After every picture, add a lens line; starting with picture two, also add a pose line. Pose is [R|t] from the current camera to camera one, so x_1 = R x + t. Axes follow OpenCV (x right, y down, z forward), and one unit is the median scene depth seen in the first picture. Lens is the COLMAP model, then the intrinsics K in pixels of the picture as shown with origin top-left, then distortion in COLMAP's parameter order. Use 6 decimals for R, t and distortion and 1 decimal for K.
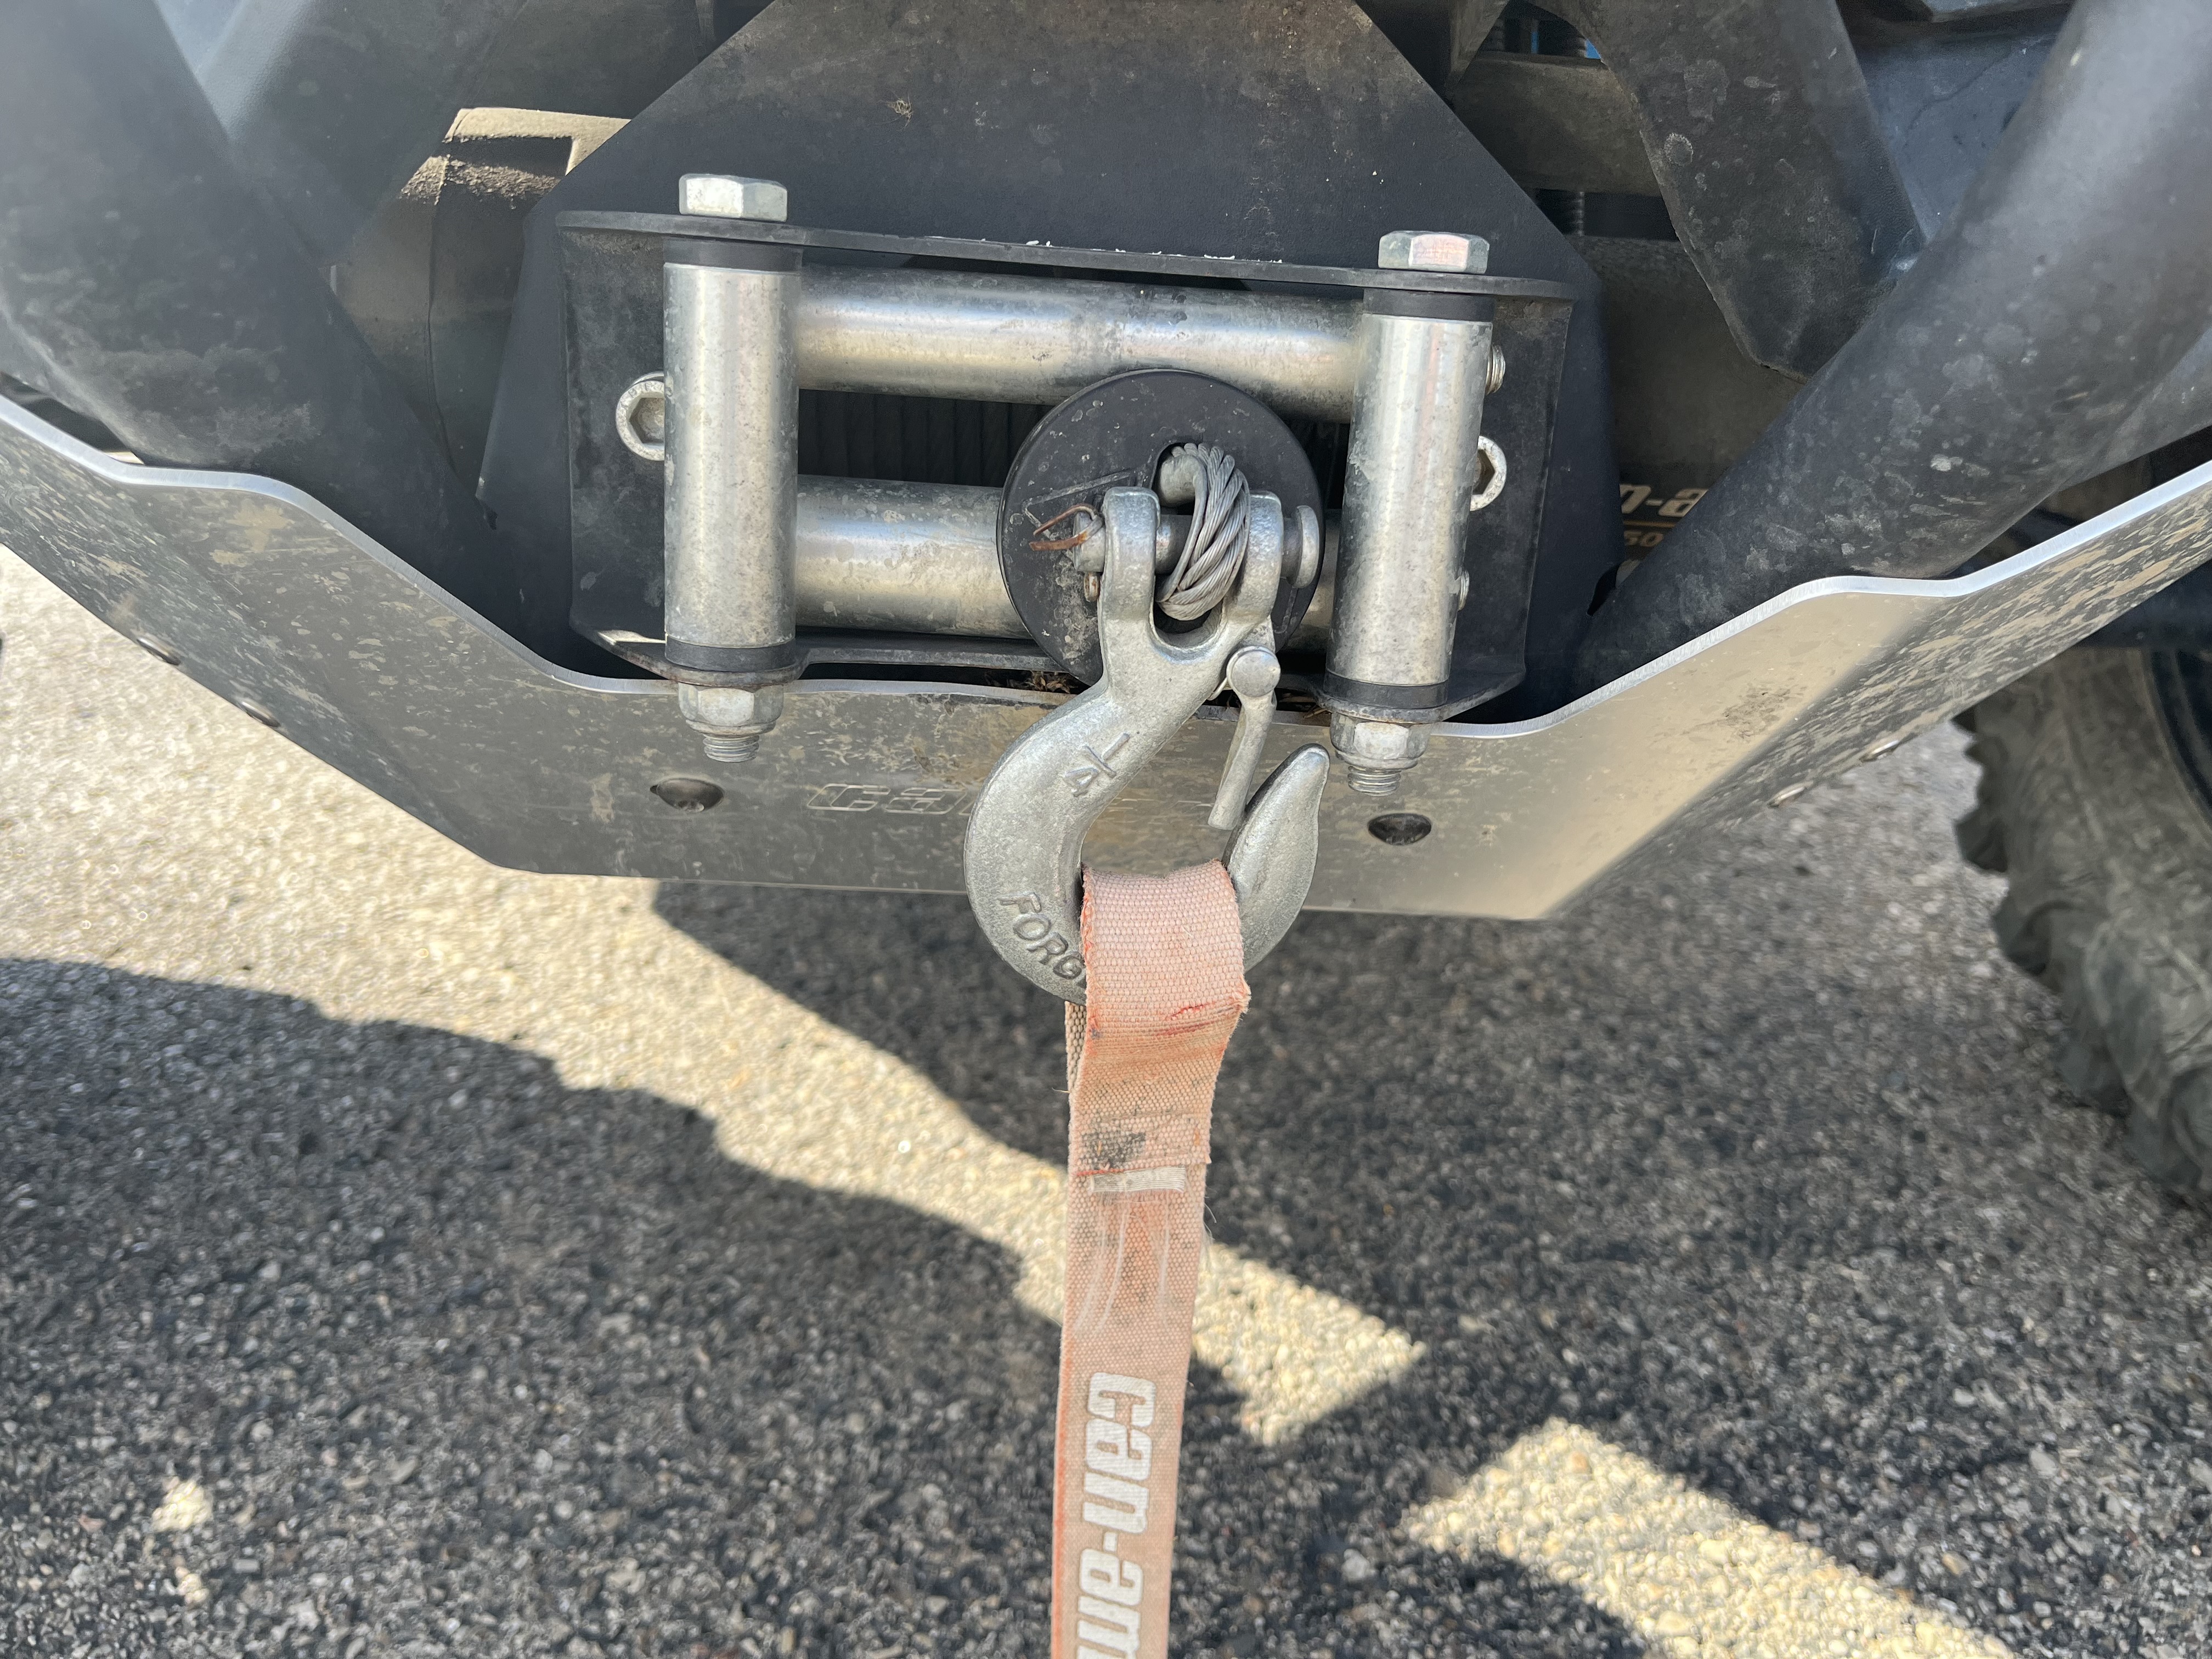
lens RADIAL K [[1667.2, 0, 1100.9], [0, 1667.2, 825.7], [0, 0, 1]] dist [0.078016, -0.103751]
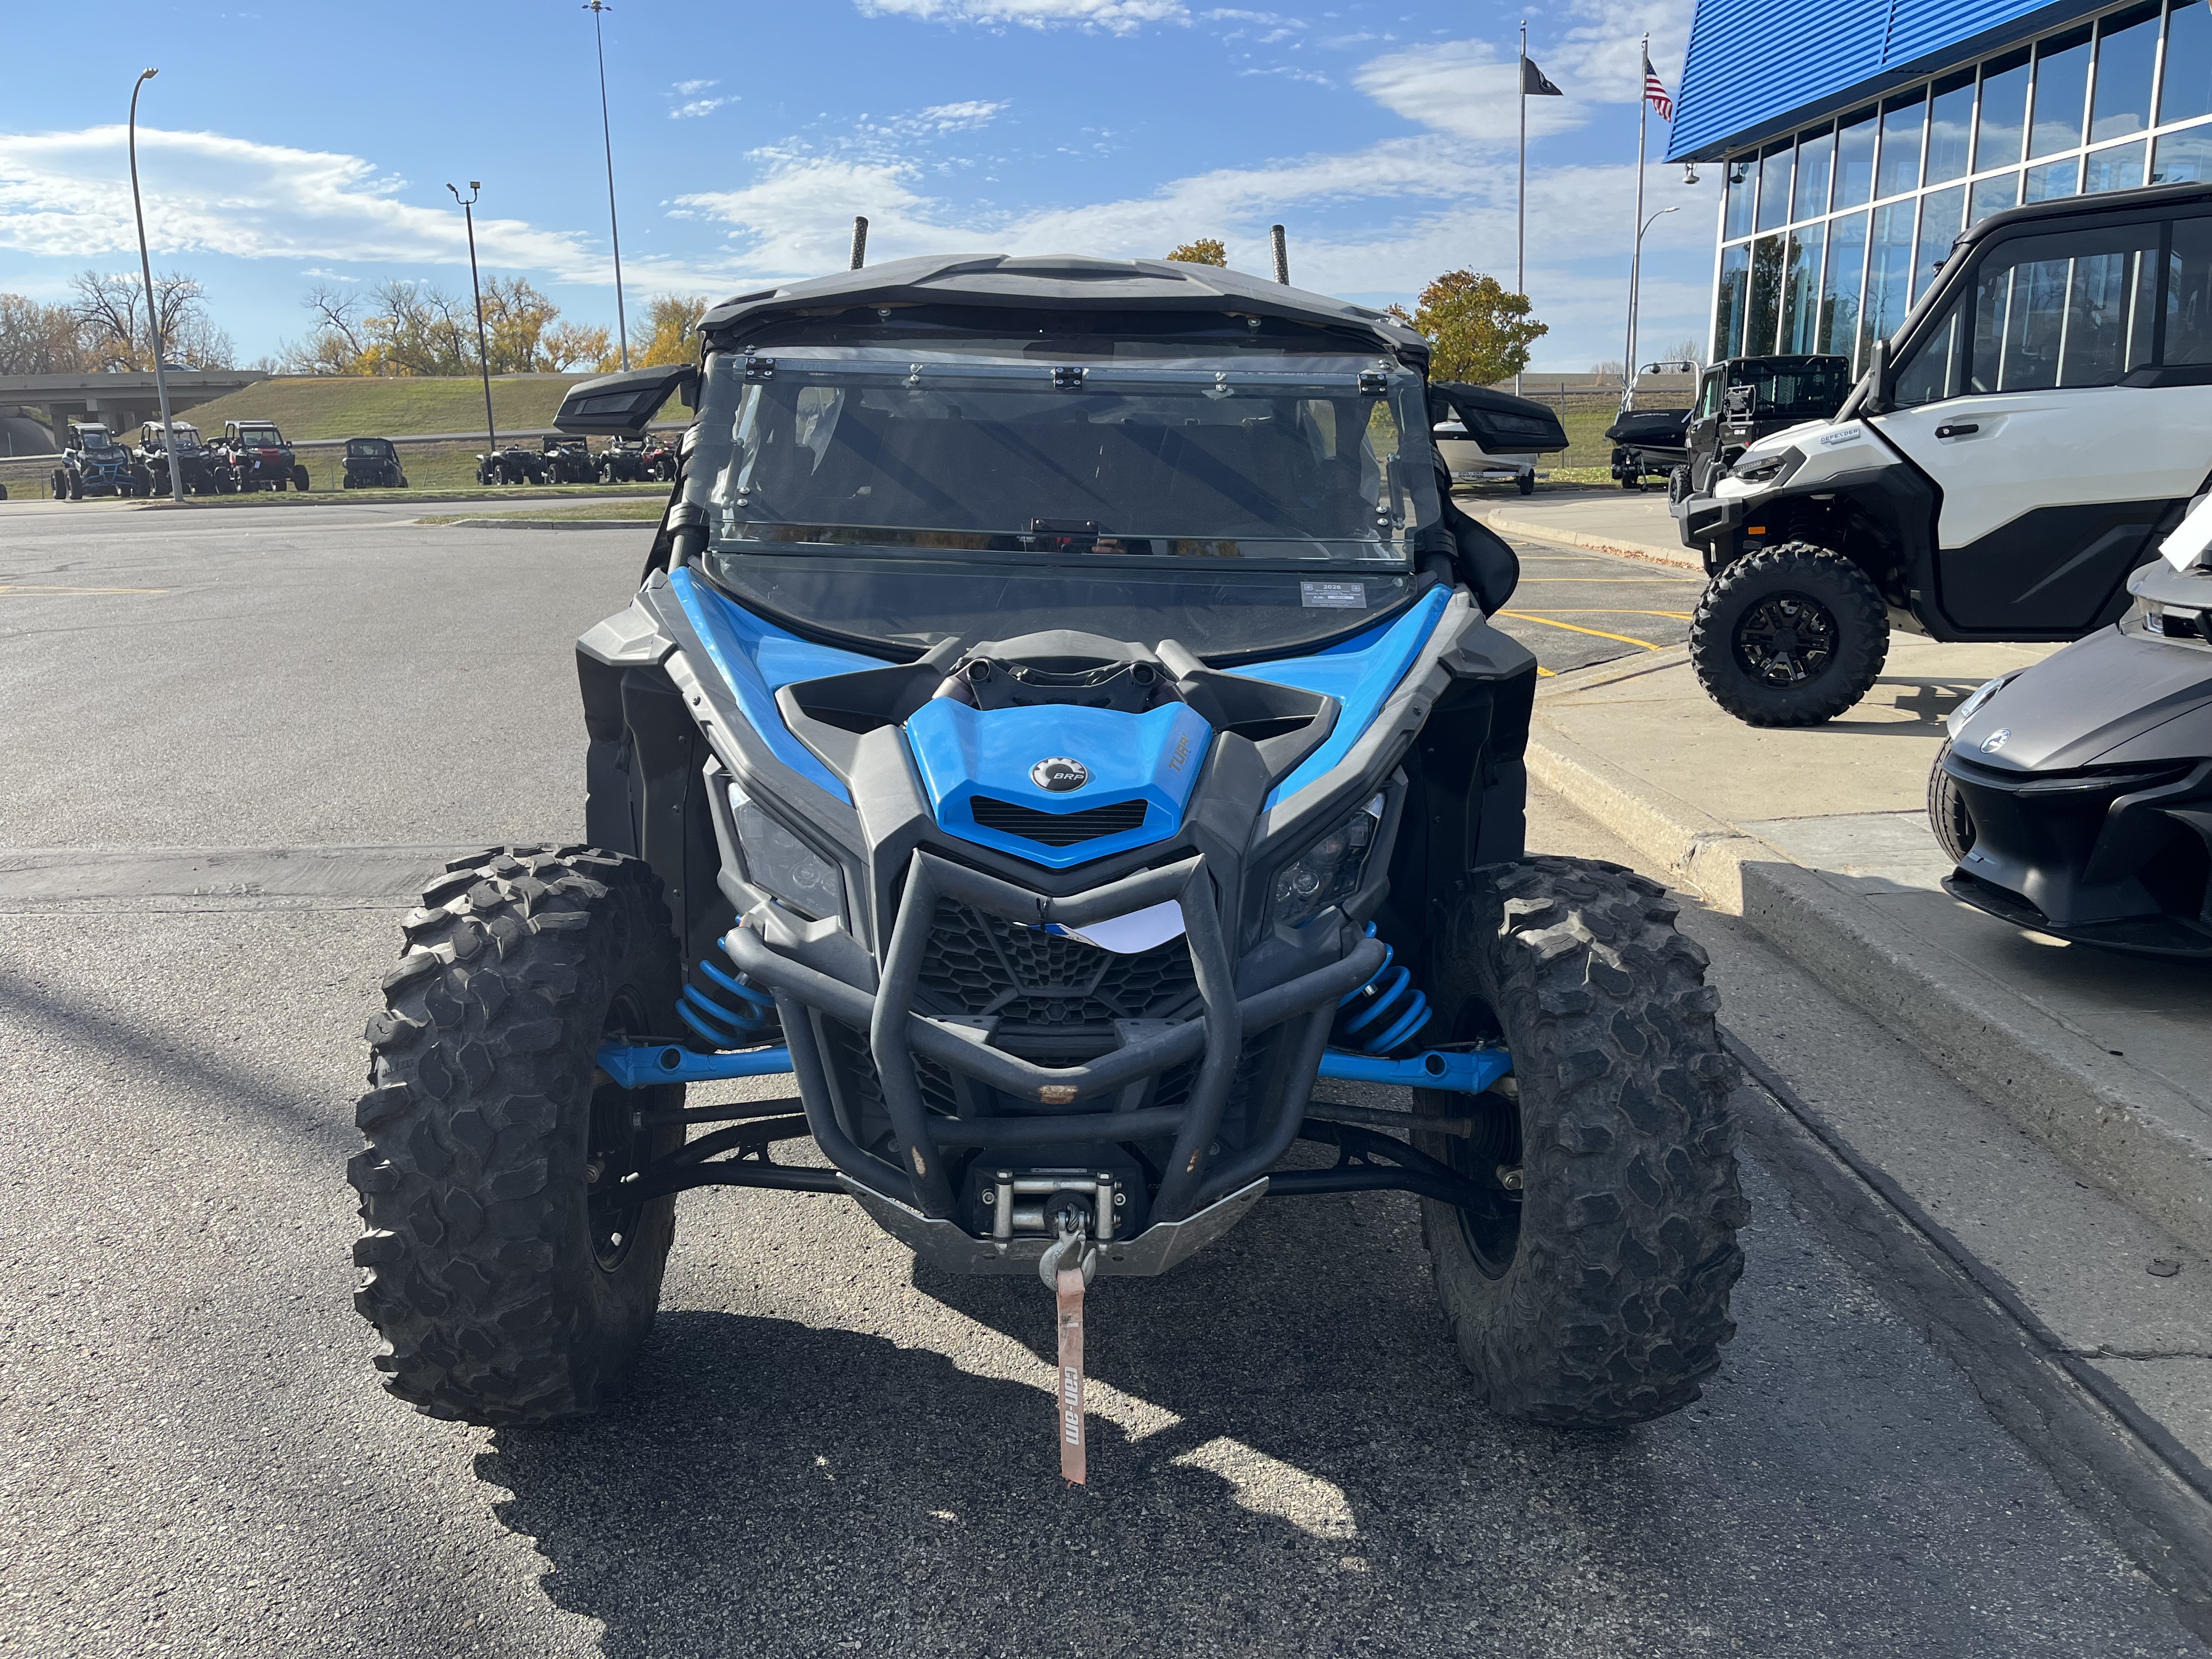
lens RADIAL K [[1667.2, 0, 1112.3], [0, 1667.2, 846.0], [0, 0, 1]] dist [0.078016, -0.103751]
pose [[0.999032, -0.039389, -0.019610, 0.171058], [0.034506, 0.977883, -0.206288, -0.100259], [0.027301, 0.205411, 0.978295, -2.468379]]
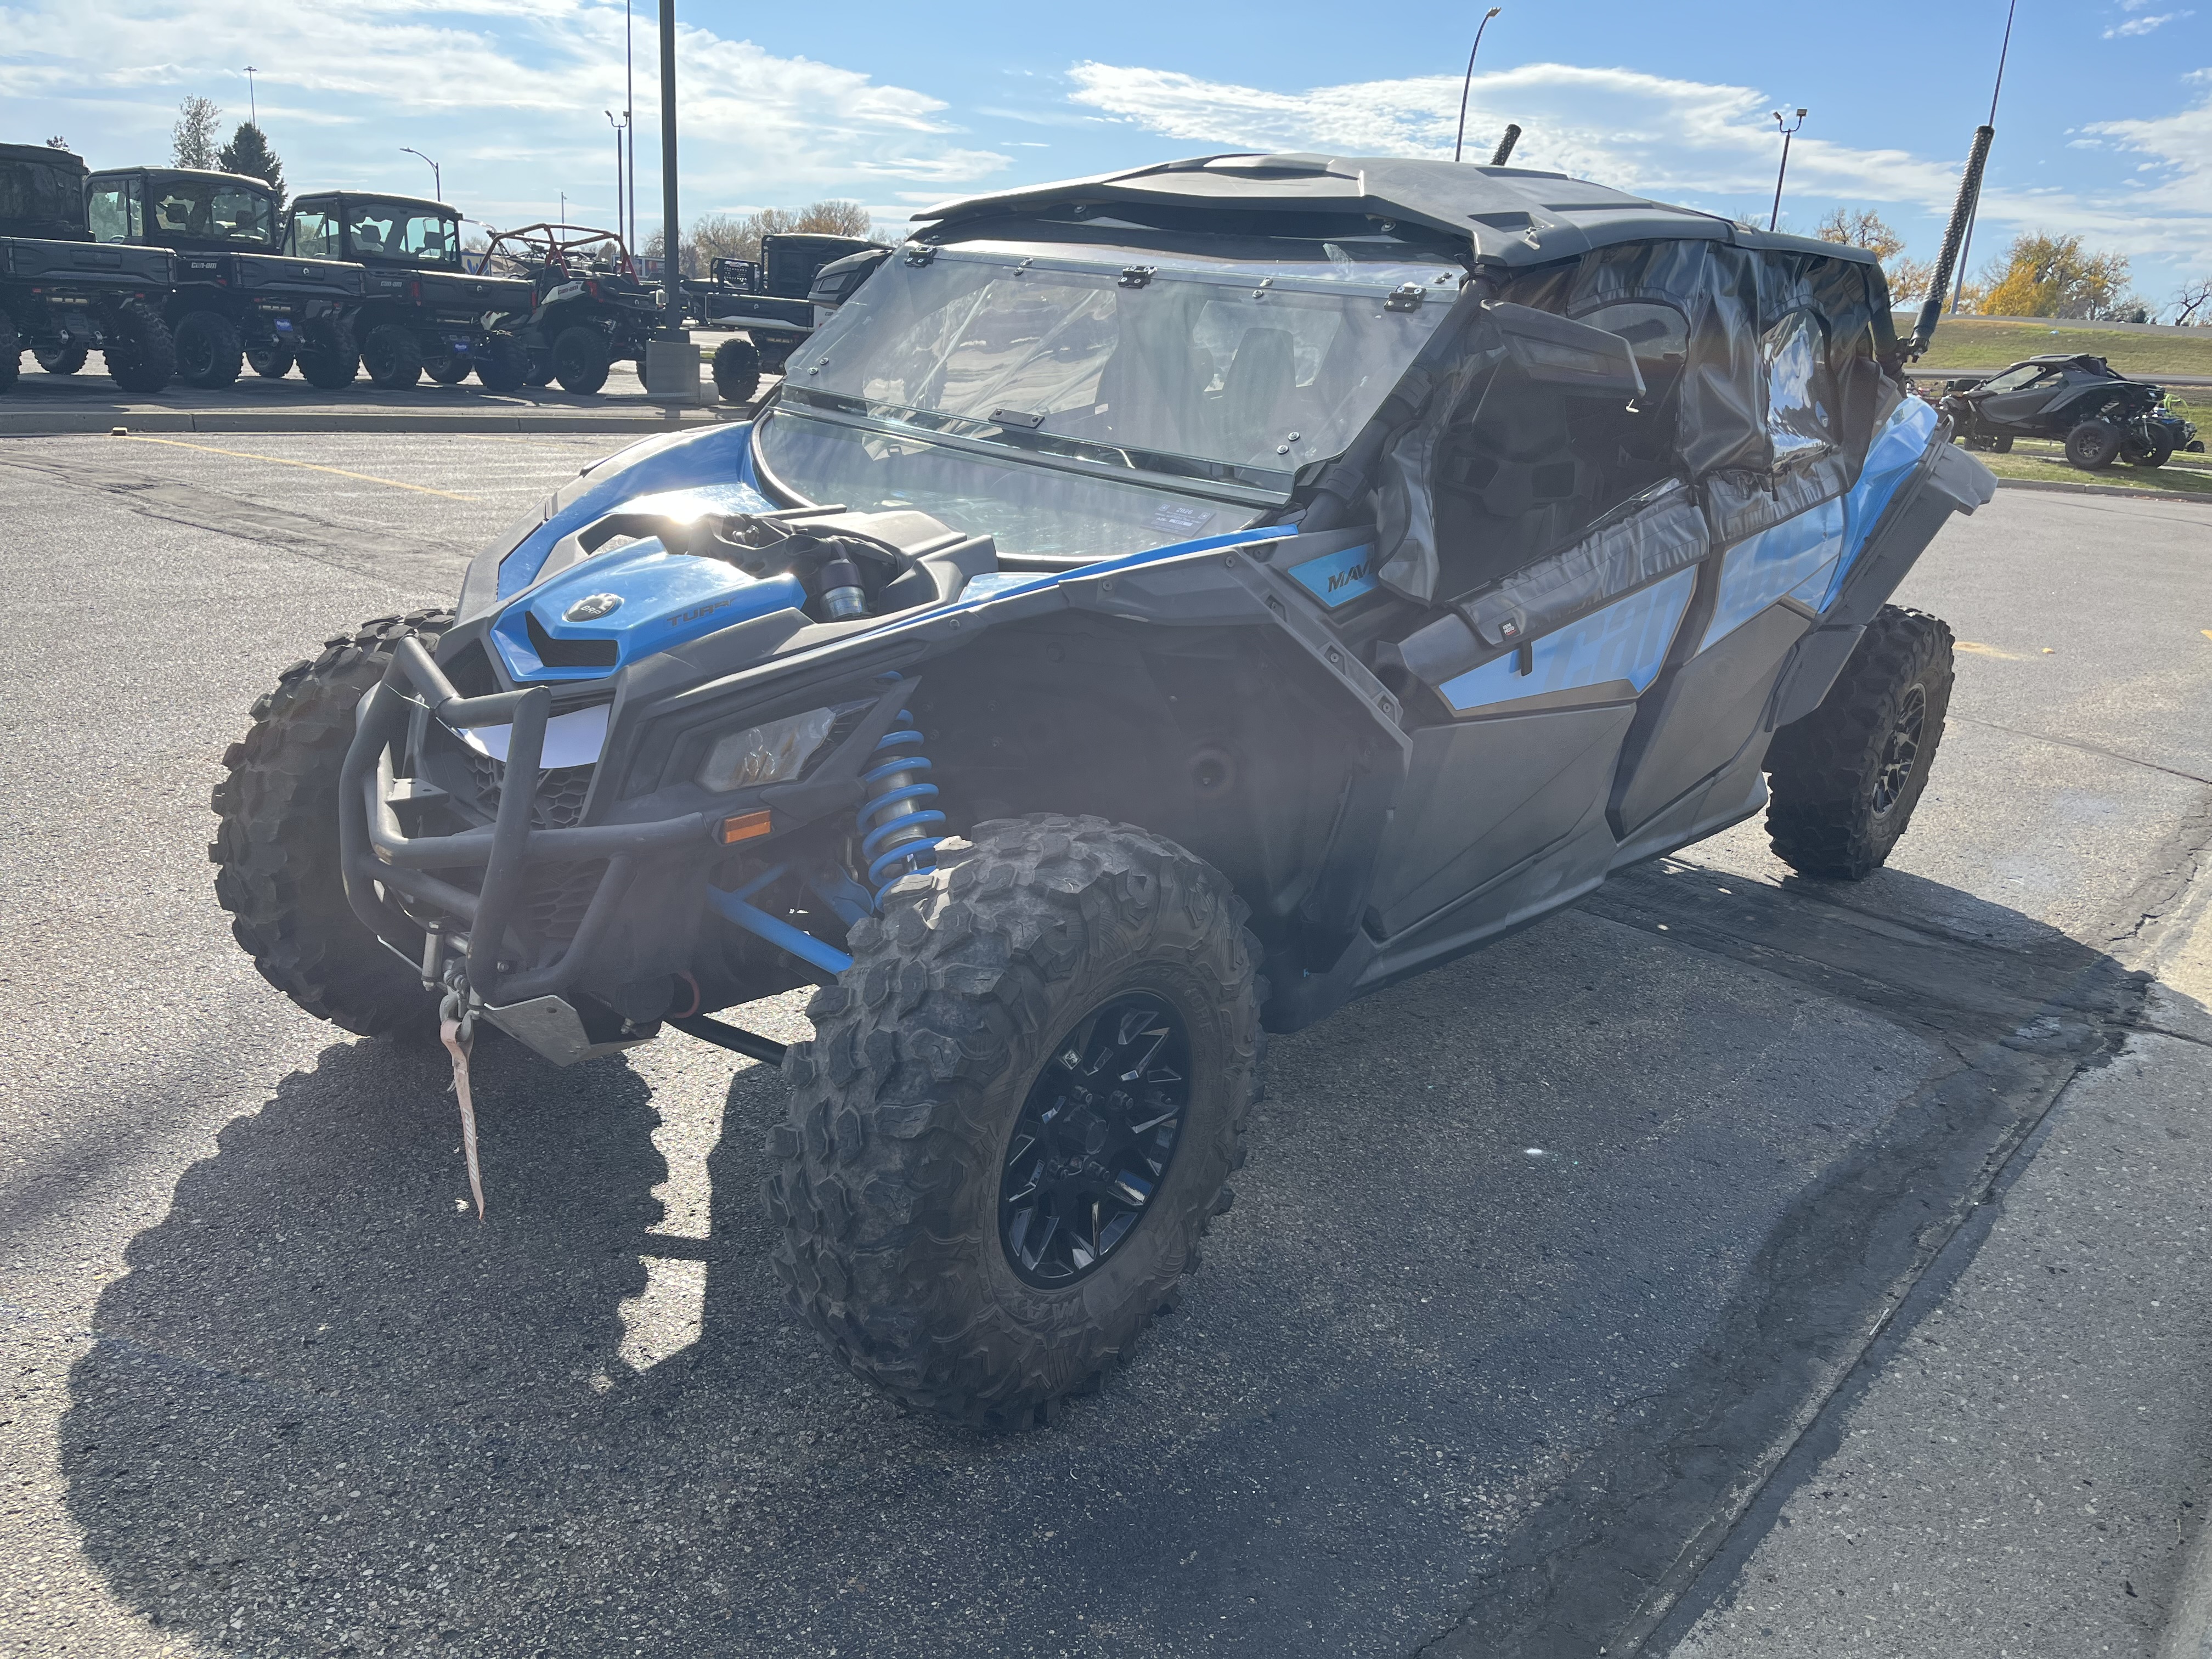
lens RADIAL K [[1667.2, 0, 1093.5], [0, 1667.2, 828.5], [0, 0, 1]] dist [0.078016, -0.103751]
pose [[0.734922, 0.208255, -0.645383, 2.928064], [-0.331463, 0.940566, -0.073944, -0.490373], [0.591626, 0.268263, 0.760272, -1.379807]]
